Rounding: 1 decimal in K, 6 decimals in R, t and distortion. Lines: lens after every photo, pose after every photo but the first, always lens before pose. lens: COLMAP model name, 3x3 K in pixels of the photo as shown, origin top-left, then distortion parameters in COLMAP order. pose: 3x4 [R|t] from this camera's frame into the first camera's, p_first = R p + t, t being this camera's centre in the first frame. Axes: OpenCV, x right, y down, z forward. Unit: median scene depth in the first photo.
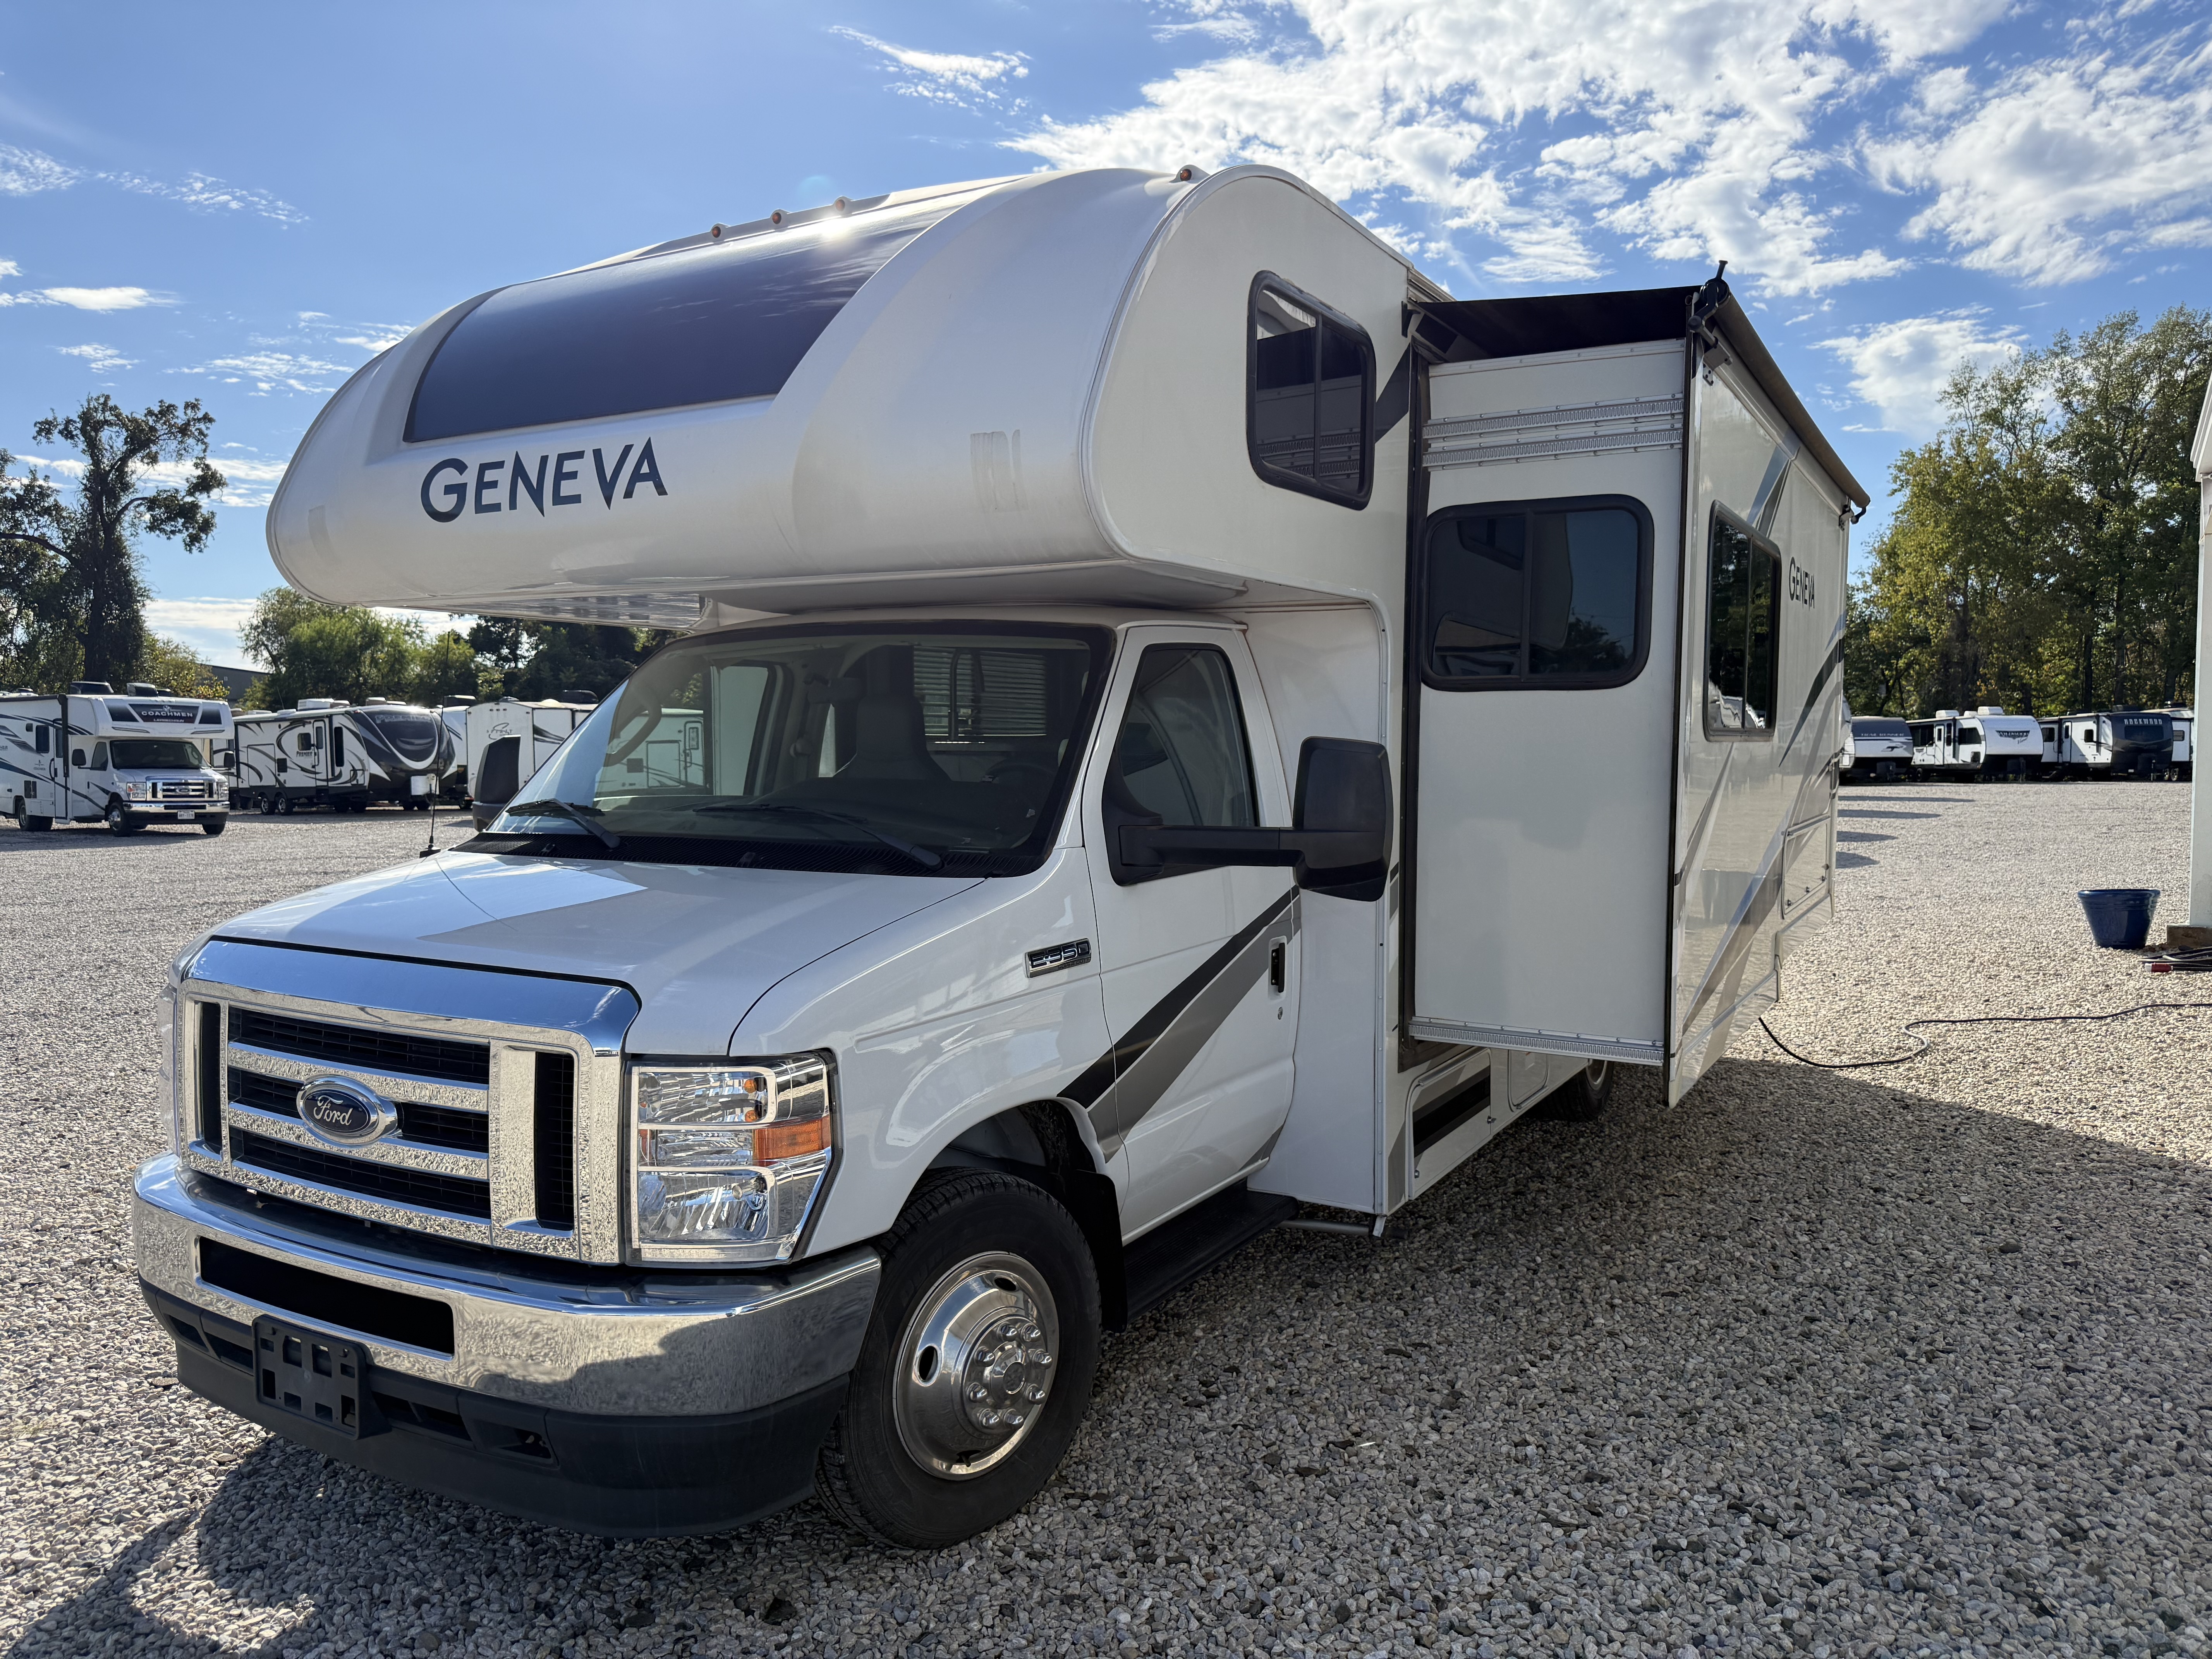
lens RADIAL K [[1577.8, 0, 1117.7], [0, 1577.8, 833.4], [0, 0, 1]] dist [0.018278, -0.019658]
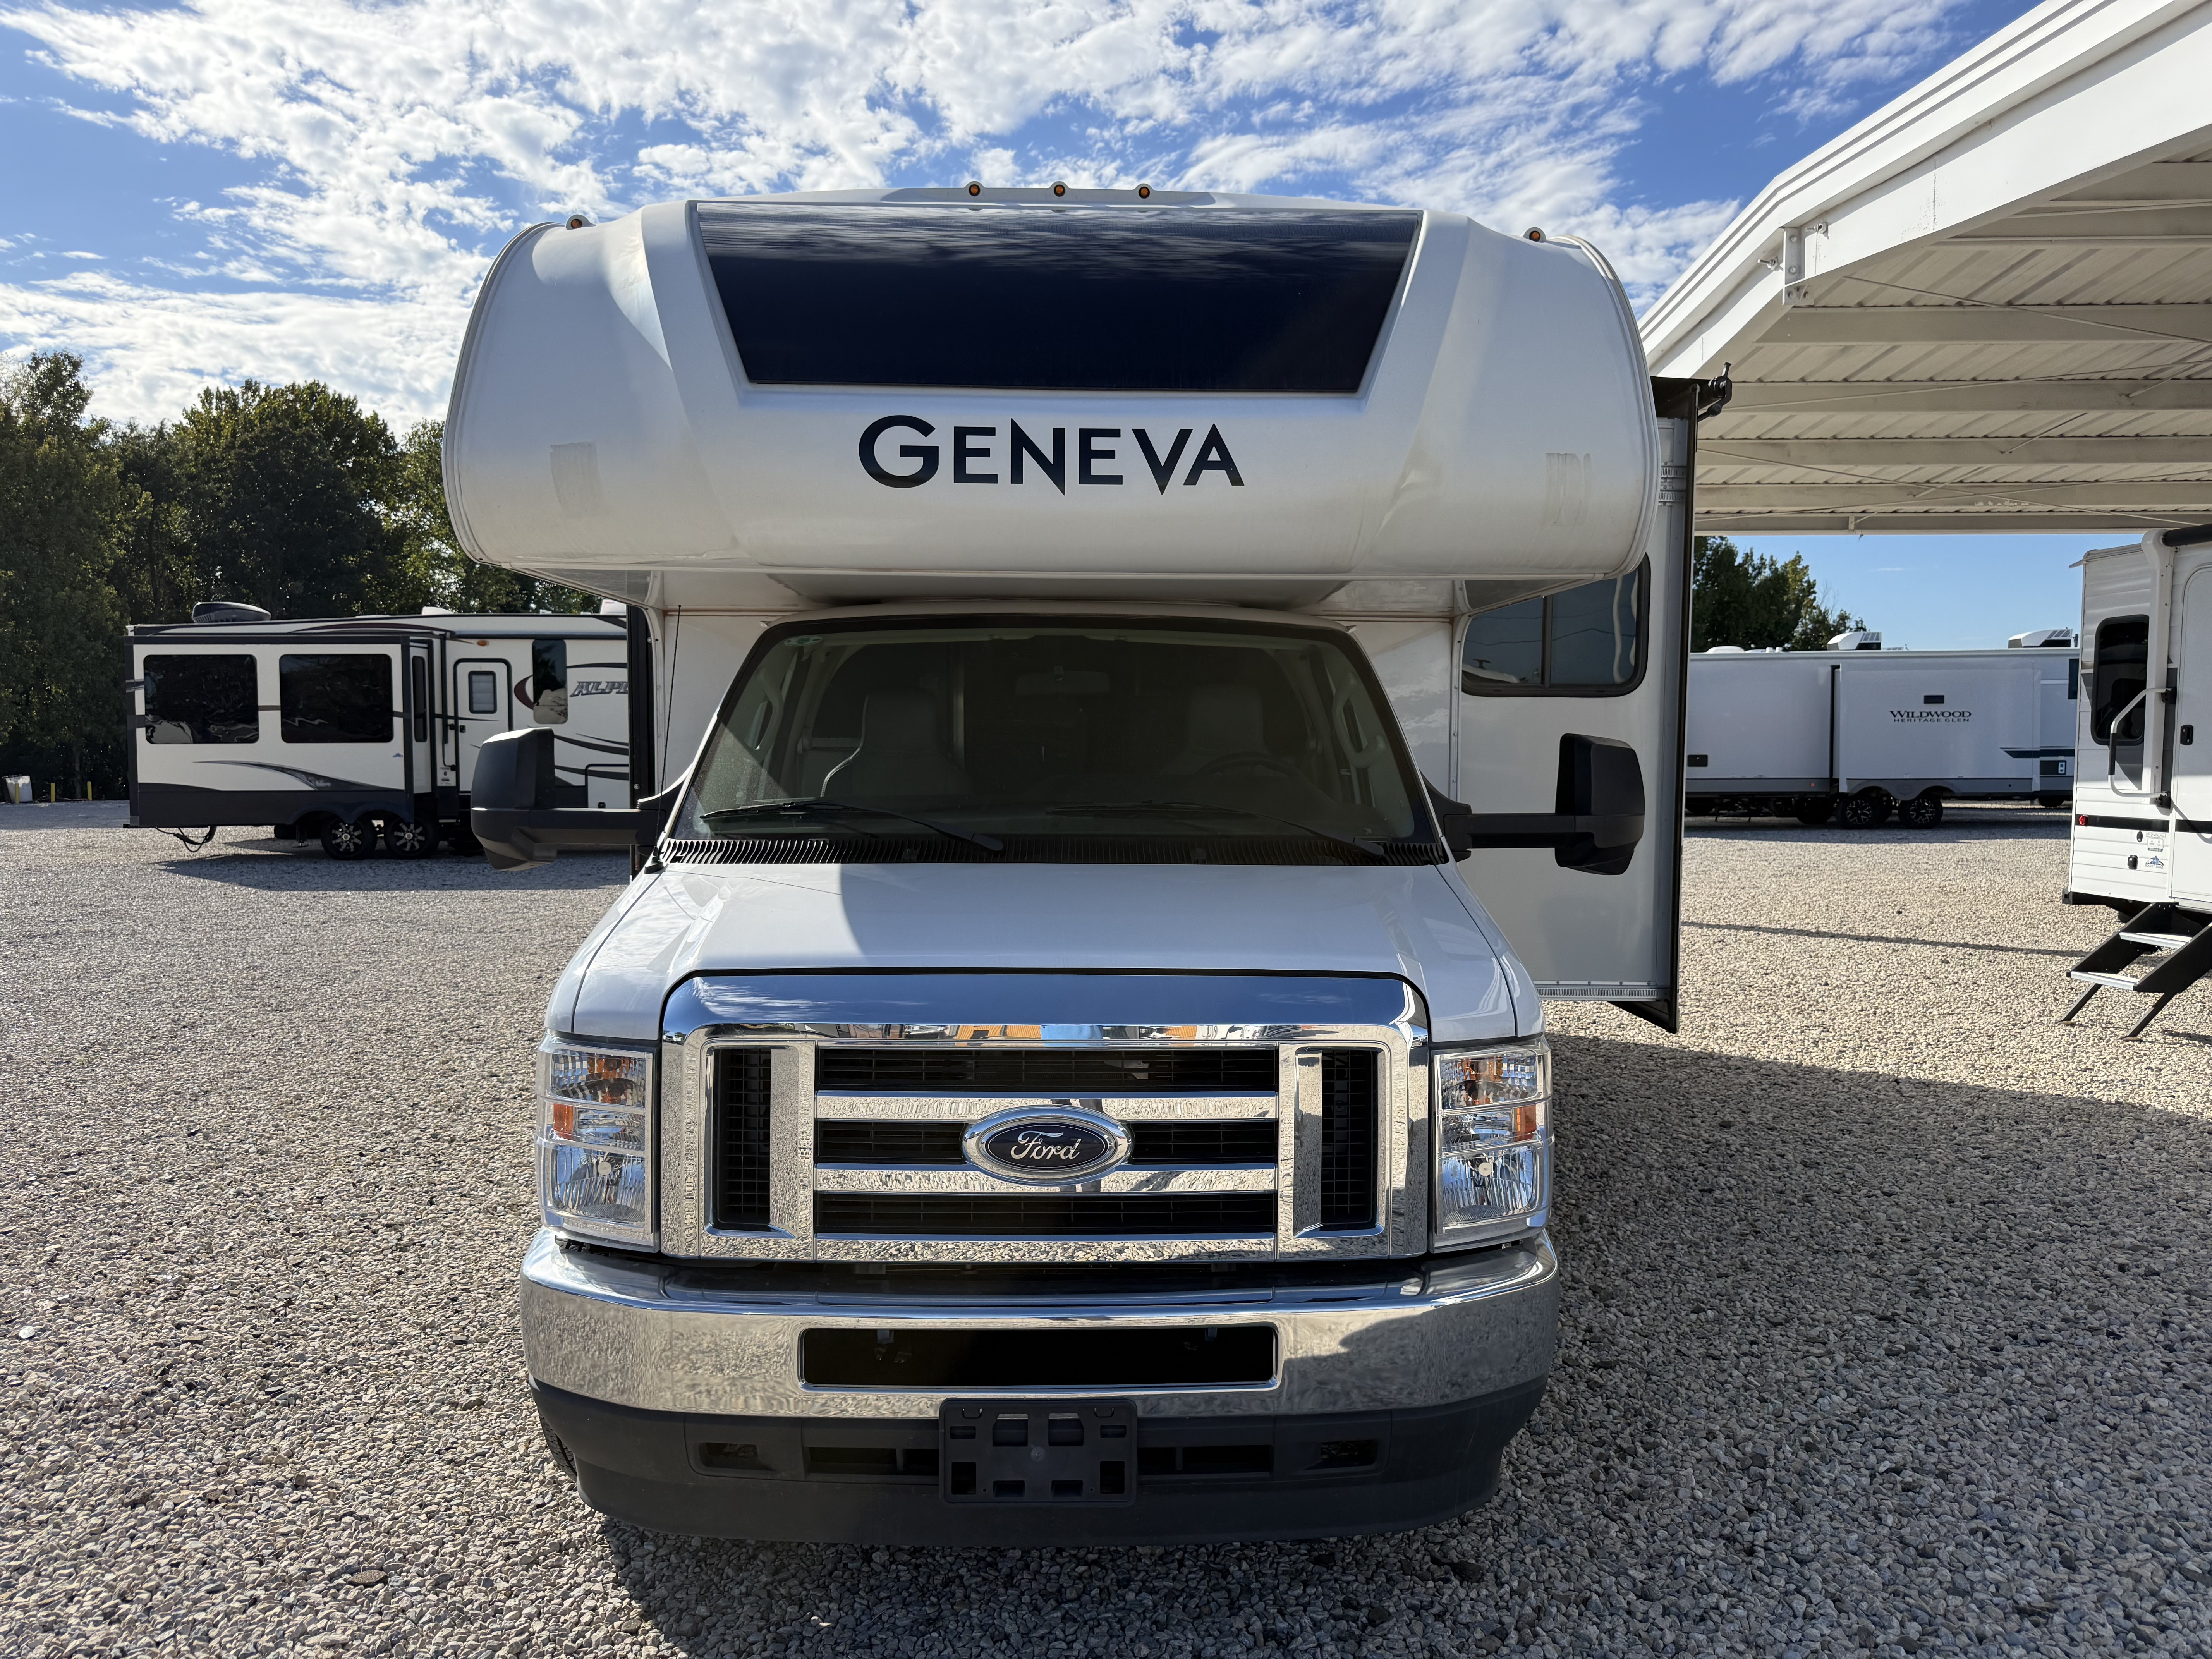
lens RADIAL K [[1577.8, 0, 1111.5], [0, 1577.8, 816.0], [0, 0, 1]] dist [0.018278, -0.019658]
pose [[0.855028, -0.022505, 0.518094, -0.848523], [0.028593, 0.999584, -0.003768, -0.006750], [-0.517793, 0.018035, 0.855316, 0.200303]]
